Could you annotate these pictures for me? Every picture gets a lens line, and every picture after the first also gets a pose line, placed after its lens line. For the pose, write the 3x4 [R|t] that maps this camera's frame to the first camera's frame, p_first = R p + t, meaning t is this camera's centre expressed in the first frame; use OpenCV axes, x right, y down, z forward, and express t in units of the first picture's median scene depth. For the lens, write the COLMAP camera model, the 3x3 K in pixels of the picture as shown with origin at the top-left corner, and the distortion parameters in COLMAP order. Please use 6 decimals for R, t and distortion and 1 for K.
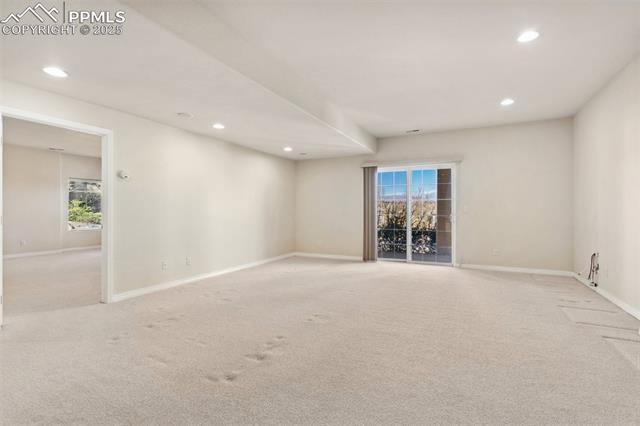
lens RADIAL K [[305.6, 0, 322.1], [0, 305.6, 213.0], [0, 0, 1]] dist [0.001688, 0.001021]
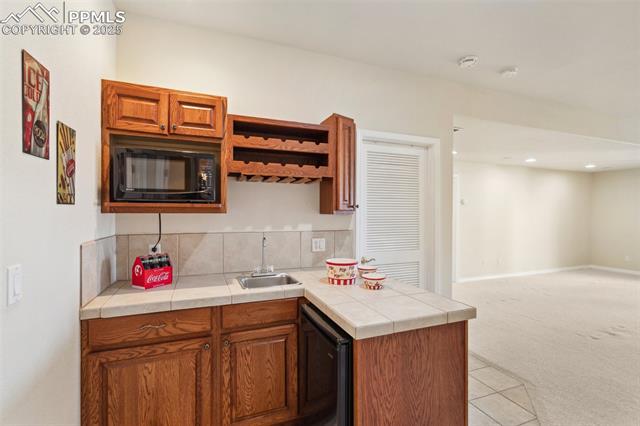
lens RADIAL K [[305.6, 0, 322.1], [0, 305.6, 213.0], [0, 0, 1]] dist [0.001688, 0.001021]
pose [[0.753953, -0.009254, -0.656863, -0.138777], [-0.001032, 0.999883, -0.015271, -0.034234], [0.656927, 0.012192, 0.753855, -0.491654]]
